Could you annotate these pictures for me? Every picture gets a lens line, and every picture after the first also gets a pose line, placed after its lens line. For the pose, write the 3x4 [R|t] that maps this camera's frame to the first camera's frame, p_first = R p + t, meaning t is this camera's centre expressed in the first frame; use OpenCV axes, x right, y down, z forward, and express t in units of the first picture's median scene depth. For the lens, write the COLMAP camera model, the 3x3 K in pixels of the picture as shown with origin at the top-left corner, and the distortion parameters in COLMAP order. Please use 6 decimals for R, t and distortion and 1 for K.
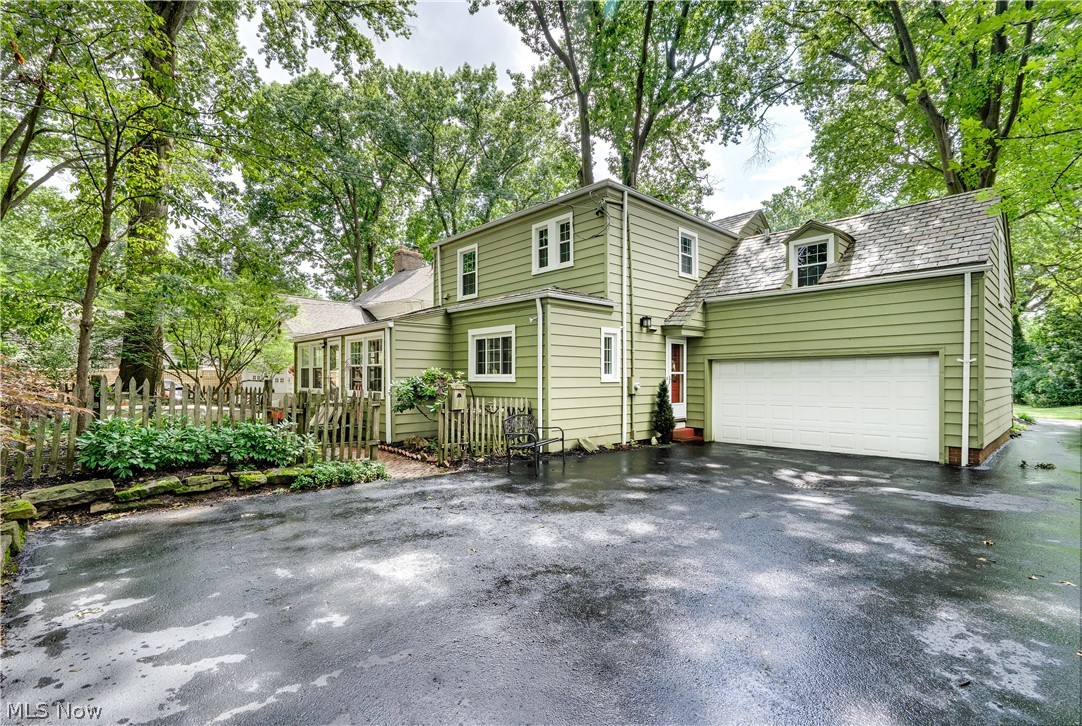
lens RADIAL K [[498.9, 0, 541.0], [0, 498.9, 363.0], [0, 0, 1]] dist [-0.000042, 0.000415]
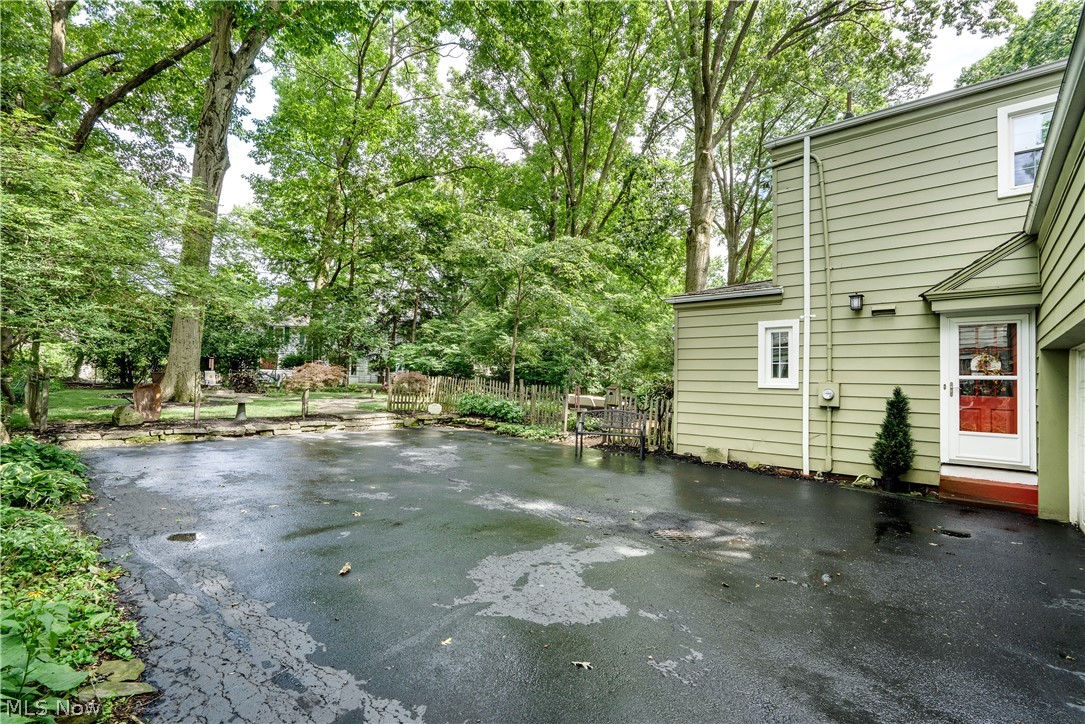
lens RADIAL K [[500.3, 0, 542.5], [0, 500.3, 362.0], [0, 0, 1]] dist [-0.000042, 0.000415]
pose [[0.103944, -0.044209, -0.993600, 0.877137], [0.003567, 0.999022, -0.044077, 0.029218], [0.994577, 0.001038, 0.104000, 0.531470]]
